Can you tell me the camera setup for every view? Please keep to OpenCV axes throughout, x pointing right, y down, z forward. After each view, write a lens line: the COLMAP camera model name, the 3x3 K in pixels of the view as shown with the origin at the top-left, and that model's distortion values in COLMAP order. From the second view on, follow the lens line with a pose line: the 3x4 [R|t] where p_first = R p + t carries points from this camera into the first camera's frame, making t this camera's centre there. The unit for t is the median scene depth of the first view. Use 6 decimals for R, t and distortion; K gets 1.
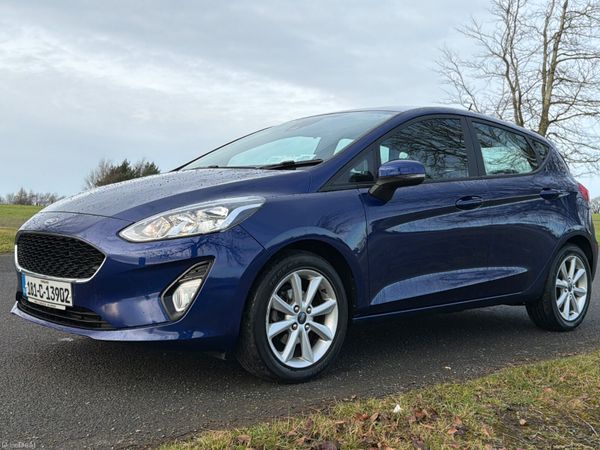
lens RADIAL K [[744.3, 0, 300.7], [0, 744.3, 206.9], [0, 0, 1]] dist [0.044850, 0.005845]
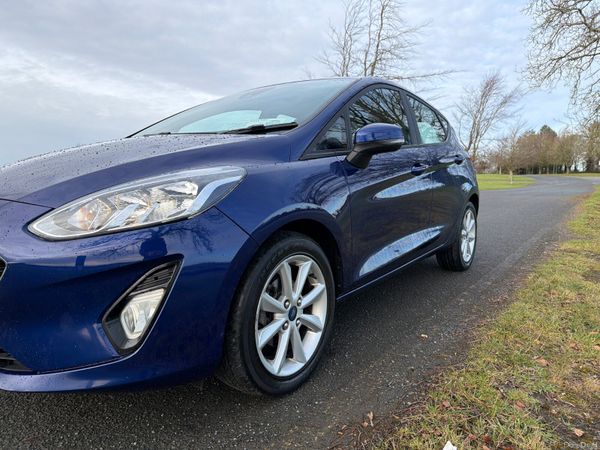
lens RADIAL K [[449.6, 0, 323.7], [0, 449.6, 213.7], [0, 0, 1]] dist [0.004880, -0.003625]
pose [[0.971617, -0.041033, 0.232973, -0.076252], [0.018725, 0.995092, 0.097170, -0.008615], [-0.235817, -0.090049, 0.967616, 0.518121]]
